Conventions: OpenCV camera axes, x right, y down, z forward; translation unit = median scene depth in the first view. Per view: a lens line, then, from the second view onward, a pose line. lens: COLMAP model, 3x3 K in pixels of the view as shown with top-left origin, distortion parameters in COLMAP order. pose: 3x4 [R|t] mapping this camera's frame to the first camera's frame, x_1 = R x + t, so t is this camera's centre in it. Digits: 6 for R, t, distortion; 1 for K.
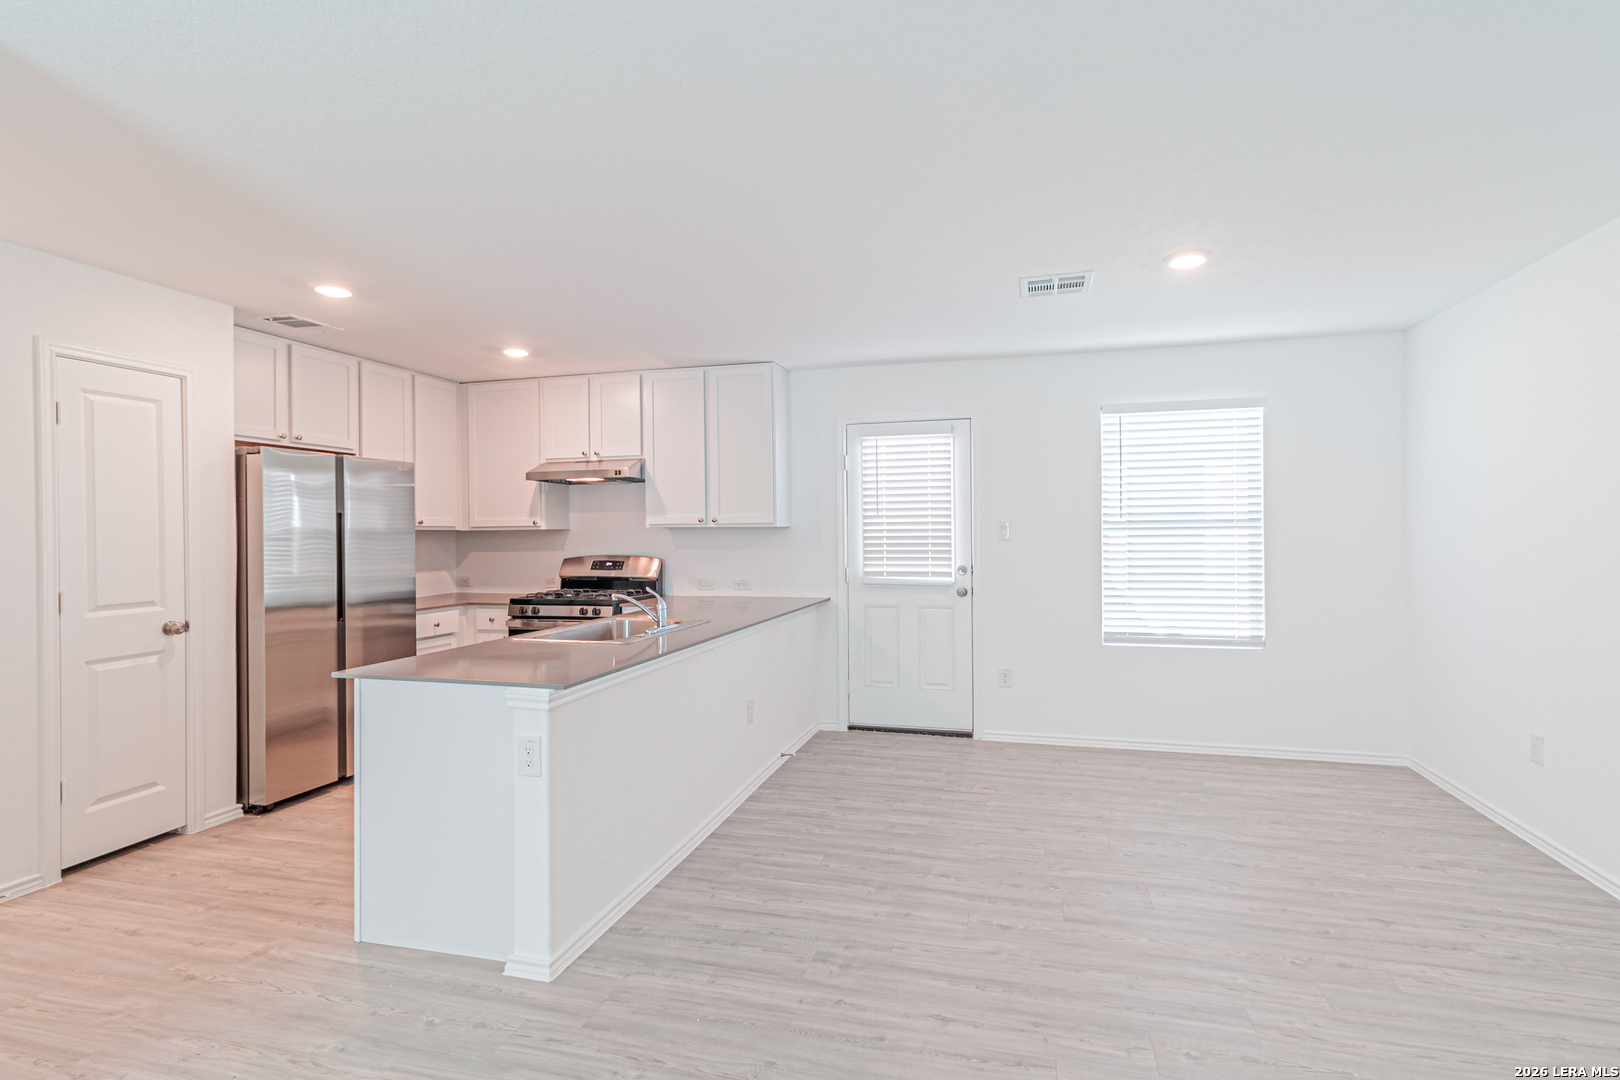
lens RADIAL K [[722.2, 0, 810.6], [0, 722.2, 538.7], [0, 0, 1]] dist [0.007127, -0.000172]
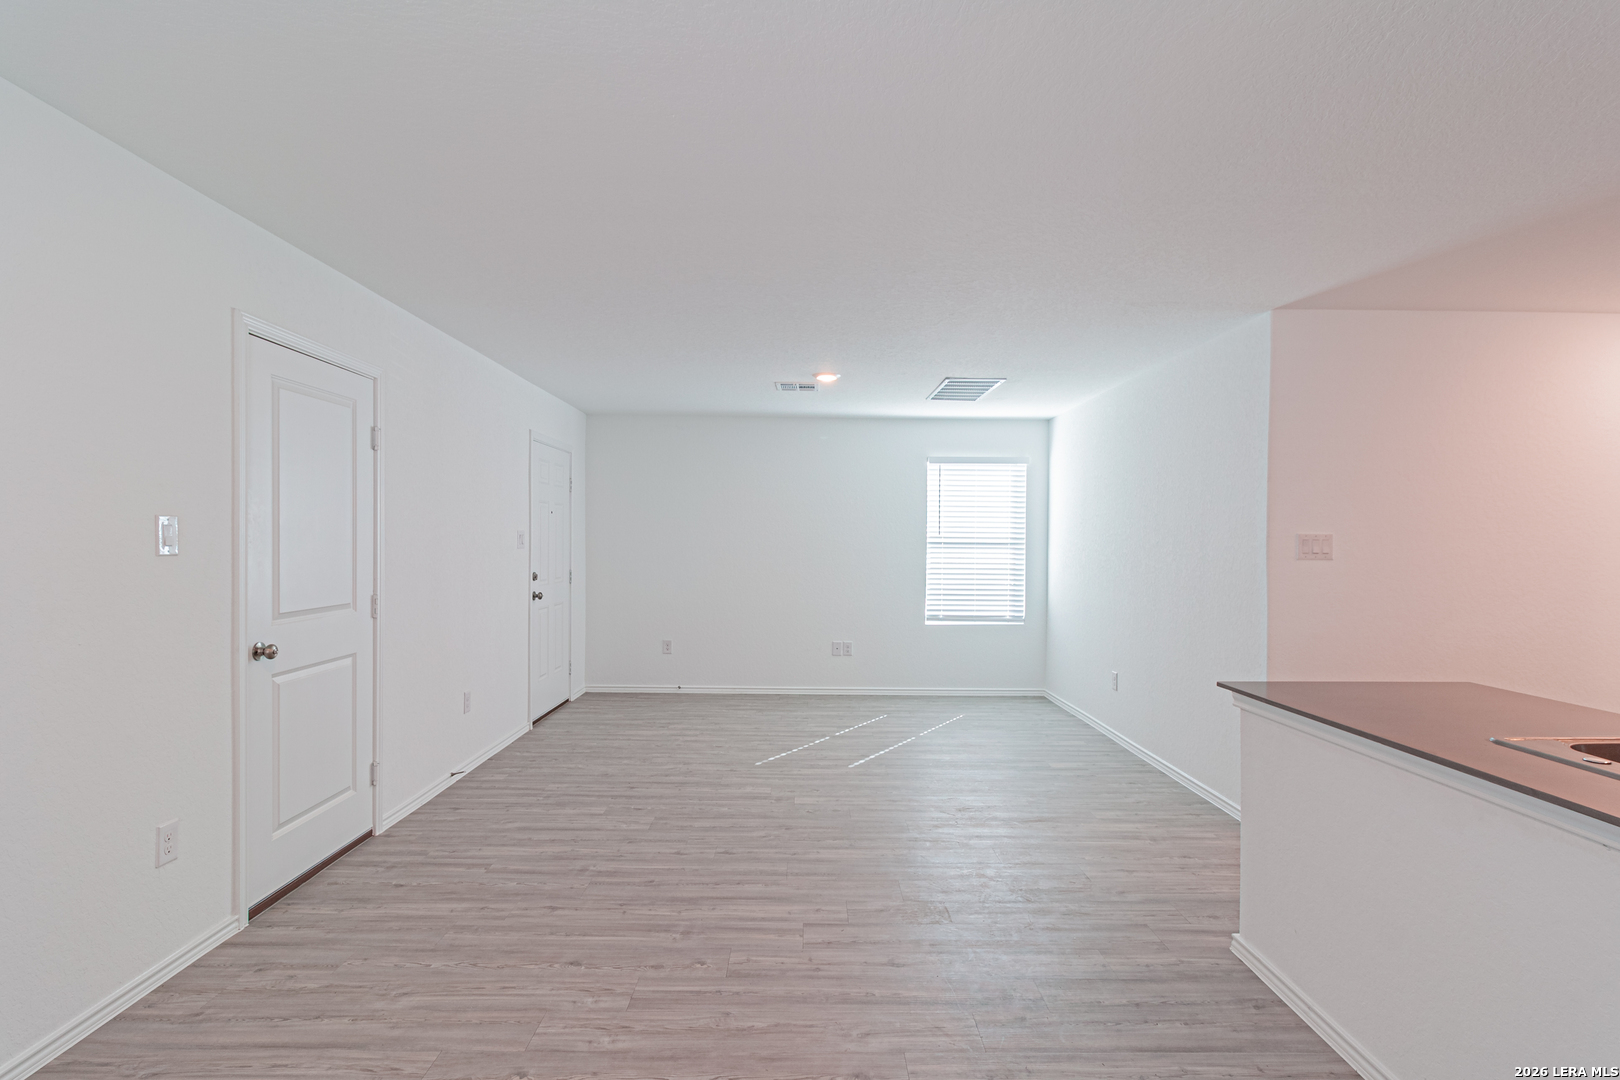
lens RADIAL K [[805.1, 0, 839.6], [0, 805.1, 553.2], [0, 0, 1]] dist [0.000163, -0.000258]
pose [[-0.941765, 0.006701, -0.336204, 0.283202], [-0.001114, 0.999734, 0.023047, -0.012752], [0.336269, 0.022080, -0.941507, 0.884688]]
